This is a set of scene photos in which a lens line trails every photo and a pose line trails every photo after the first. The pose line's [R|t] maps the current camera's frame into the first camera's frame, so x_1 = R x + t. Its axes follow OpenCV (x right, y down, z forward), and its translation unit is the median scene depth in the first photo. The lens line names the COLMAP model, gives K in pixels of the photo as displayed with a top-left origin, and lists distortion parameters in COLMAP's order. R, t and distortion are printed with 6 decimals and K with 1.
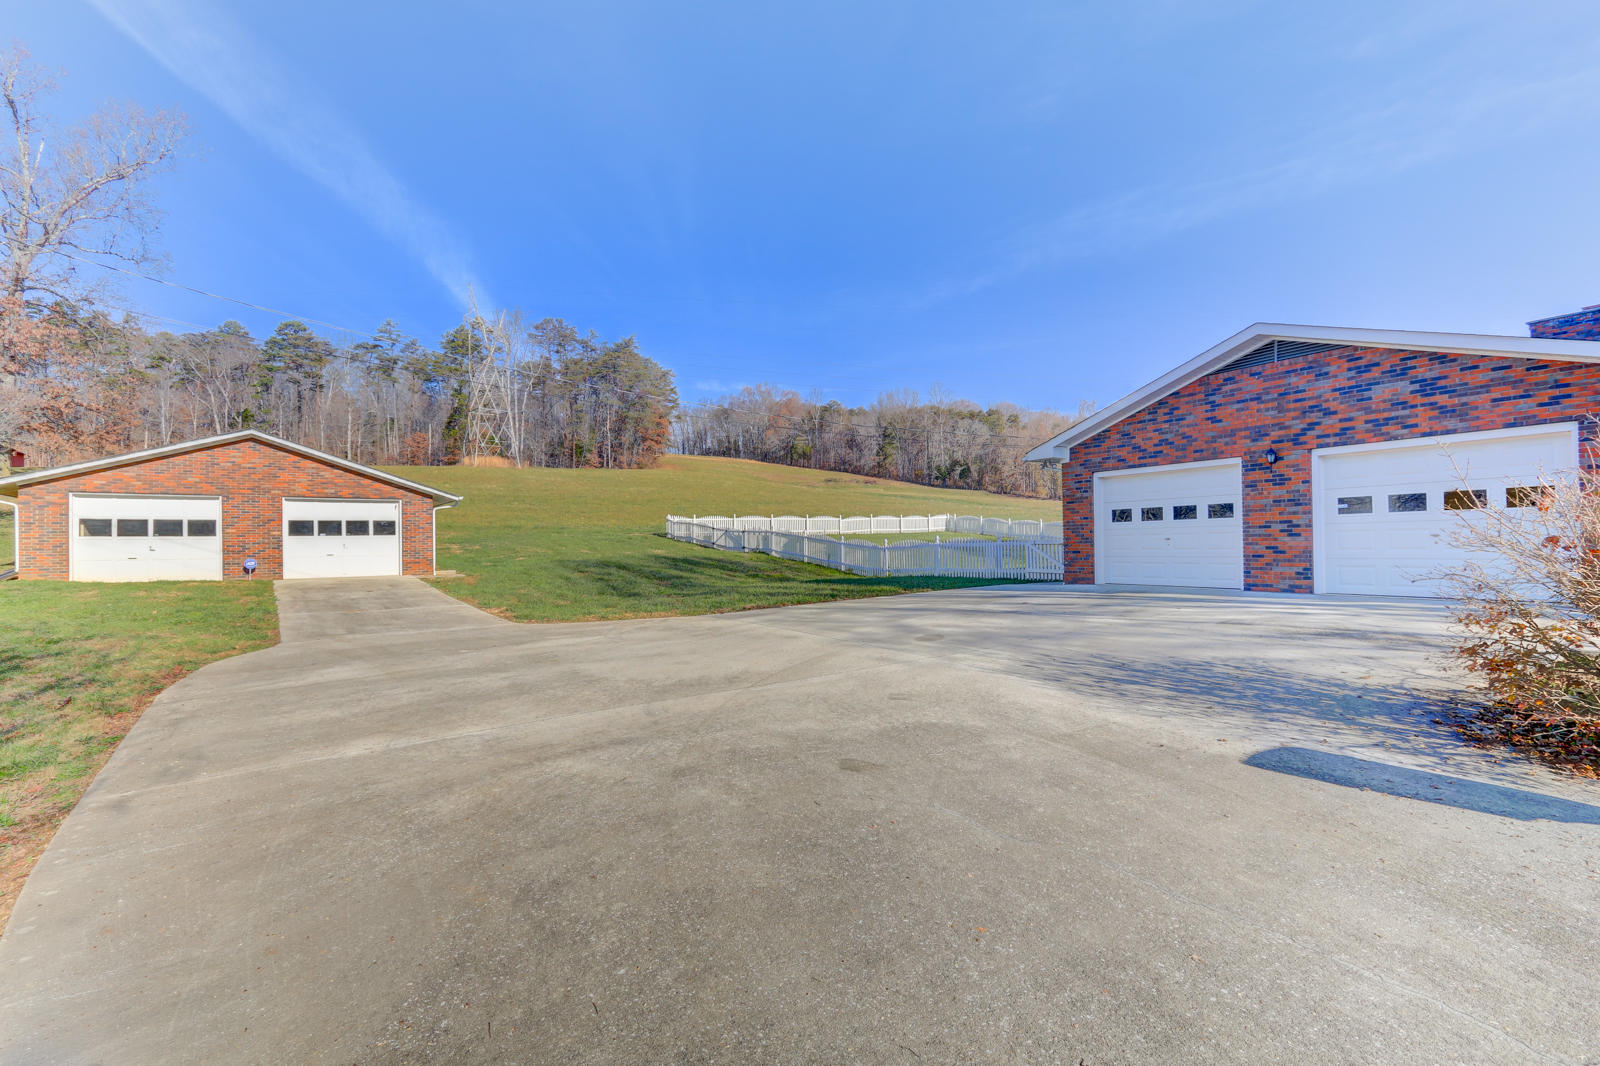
lens RADIAL K [[751.8, 0, 800.0], [0, 751.8, 533.0], [0, 0, 1]] dist [0.000146, -0.000142]
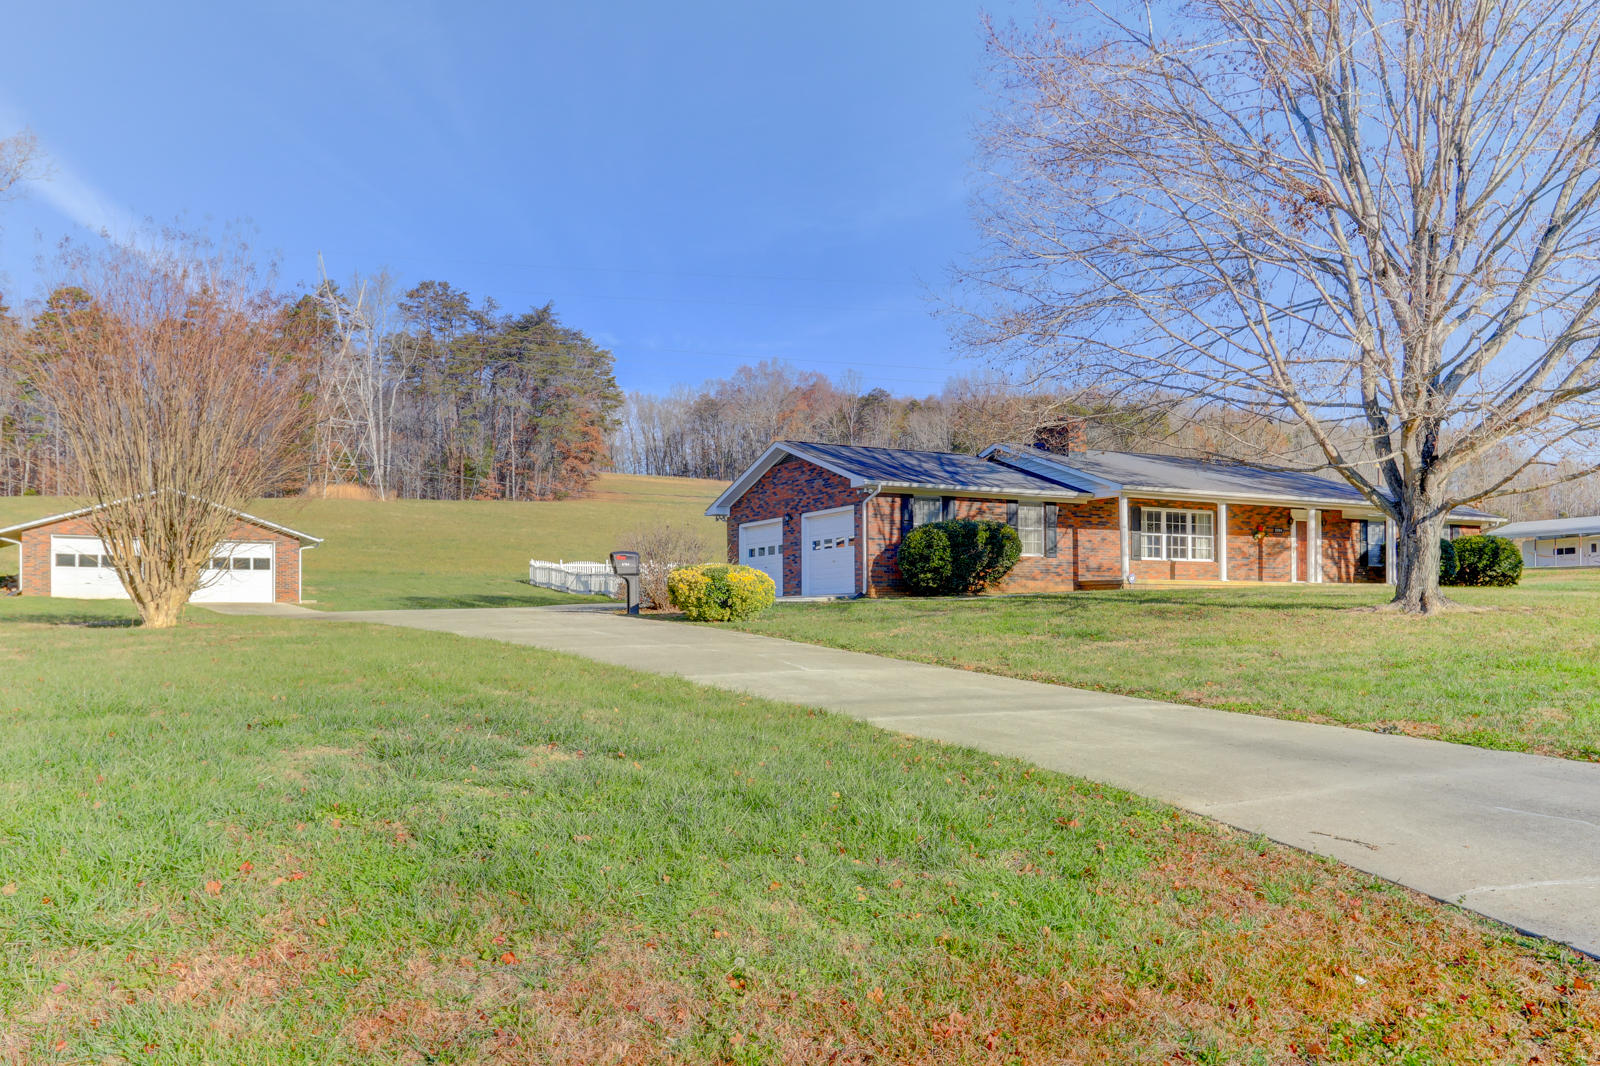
lens RADIAL K [[1329.7, 0, 794.6], [0, 1329.7, 619.3], [0, 0, 1]] dist [-0.005364, -0.005410]
pose [[0.997984, 0.008195, -0.062934, 0.099143], [-0.007595, 0.999923, 0.009765, 0.012156], [0.063009, -0.009267, 0.997970, -0.242616]]
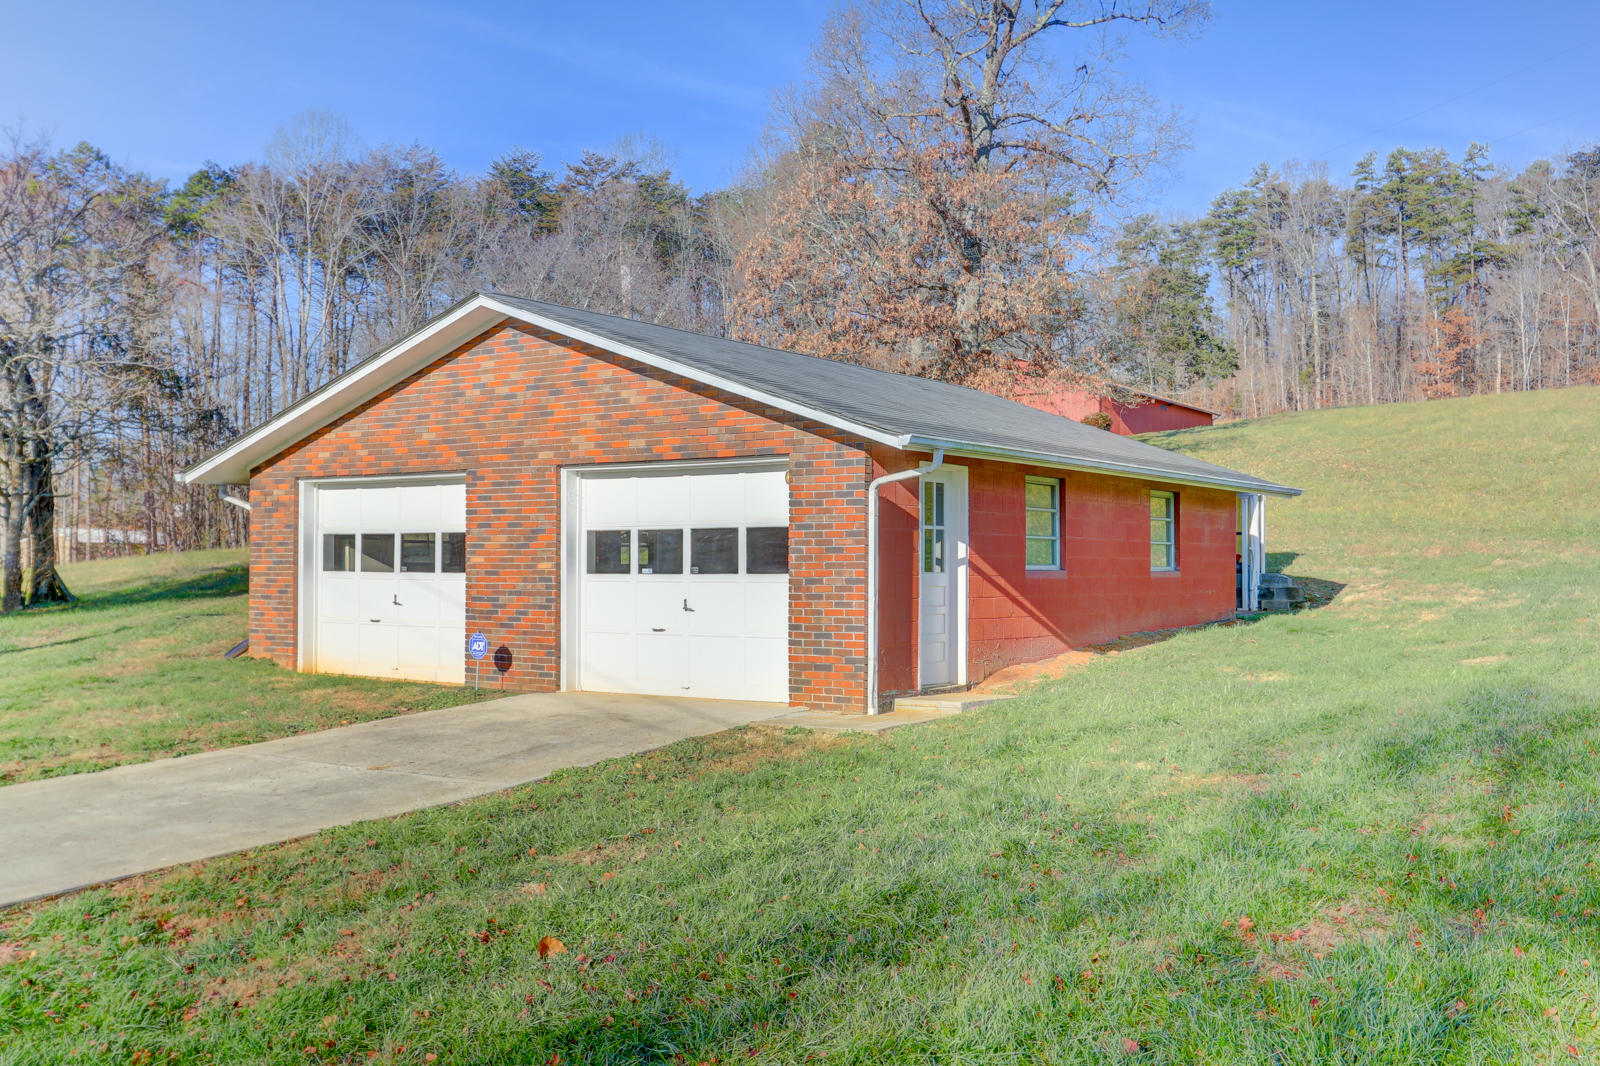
lens RADIAL K [[1552.3, 0, 800.0], [0, 1552.3, 533.0], [0, 0, 1]] dist [-0.006268, -0.000914]
pose [[0.352060, -0.006501, -0.935955, 0.012804], [0.007818, 0.999961, -0.004005, -0.002417], [0.935945, -0.005907, 0.352097, 0.169438]]
